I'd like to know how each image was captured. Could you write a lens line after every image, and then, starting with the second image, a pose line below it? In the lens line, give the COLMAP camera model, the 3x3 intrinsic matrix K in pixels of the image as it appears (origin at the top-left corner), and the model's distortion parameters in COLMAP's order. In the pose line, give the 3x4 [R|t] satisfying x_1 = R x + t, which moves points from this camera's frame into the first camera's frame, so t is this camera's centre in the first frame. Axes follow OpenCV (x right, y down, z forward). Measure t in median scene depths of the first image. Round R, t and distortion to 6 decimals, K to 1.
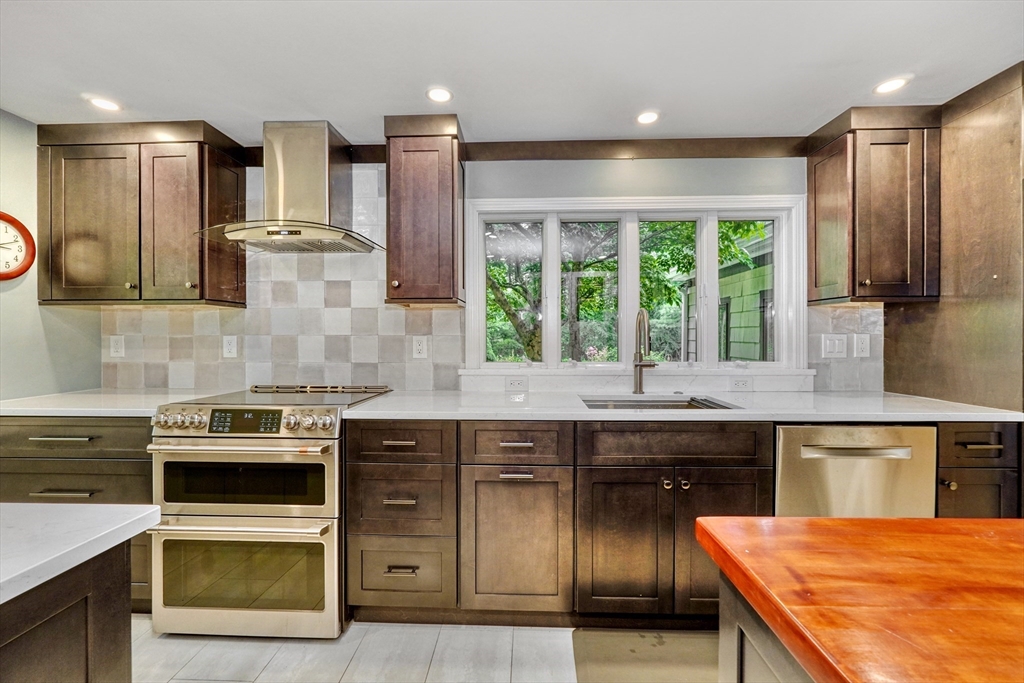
lens RADIAL K [[455.7, 0, 517.5], [0, 455.7, 339.3], [0, 0, 1]] dist [-0.021578, 0.008552]
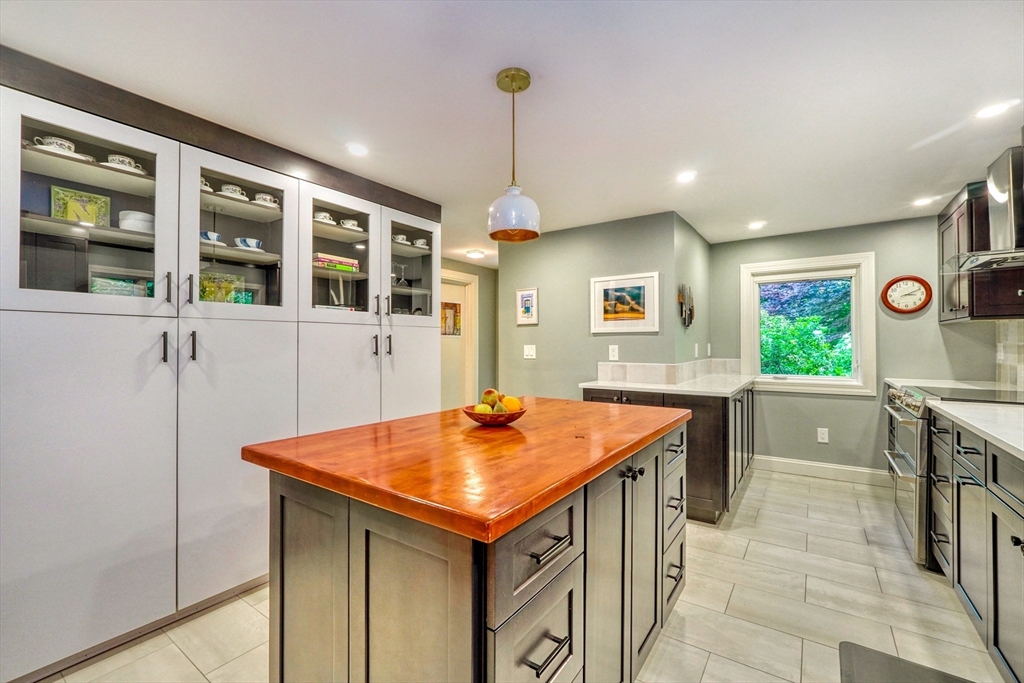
lens RADIAL K [[442.4, 0, 497.8], [0, 442.4, 345.0], [0, 0, 1]] dist [0.000256, -0.000120]
pose [[-0.558291, 0.003249, -0.829639, 1.117206], [-0.004805, 0.999963, 0.007149, -0.005644], [0.829631, 0.007978, -0.558254, 0.543490]]
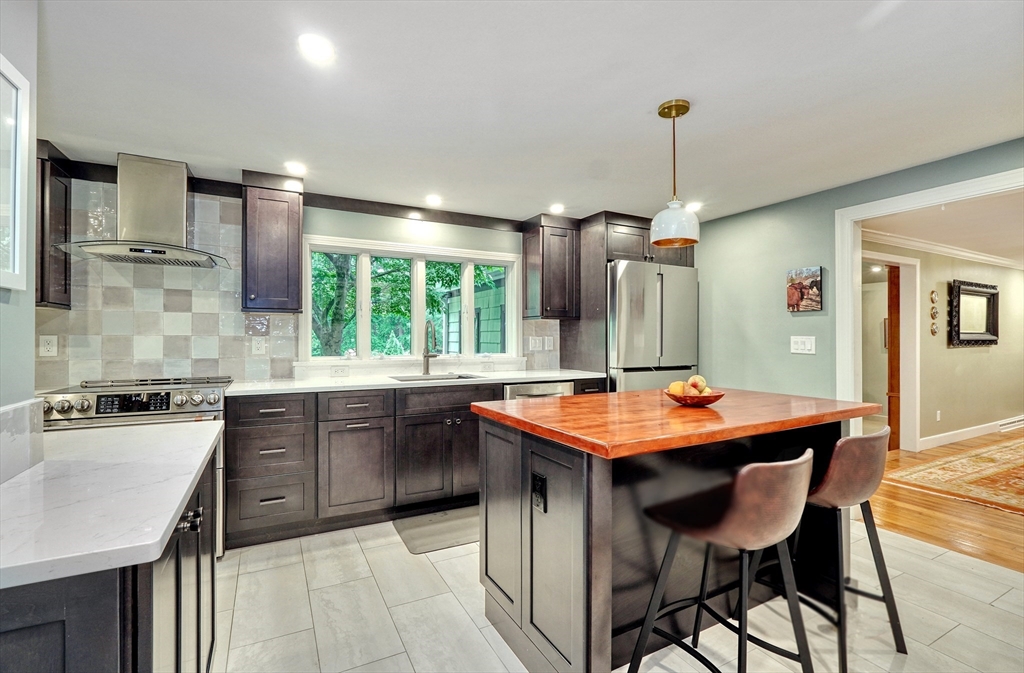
lens RADIAL K [[460.8, 0, 534.2], [0, 460.8, 338.9], [0, 0, 1]] dist [-0.010758, 0.000046]
pose [[0.848602, 0.001787, 0.529029, -0.260131], [0.001065, 0.999987, -0.005085, 0.007420], [-0.529031, 0.004879, 0.848588, -0.539327]]
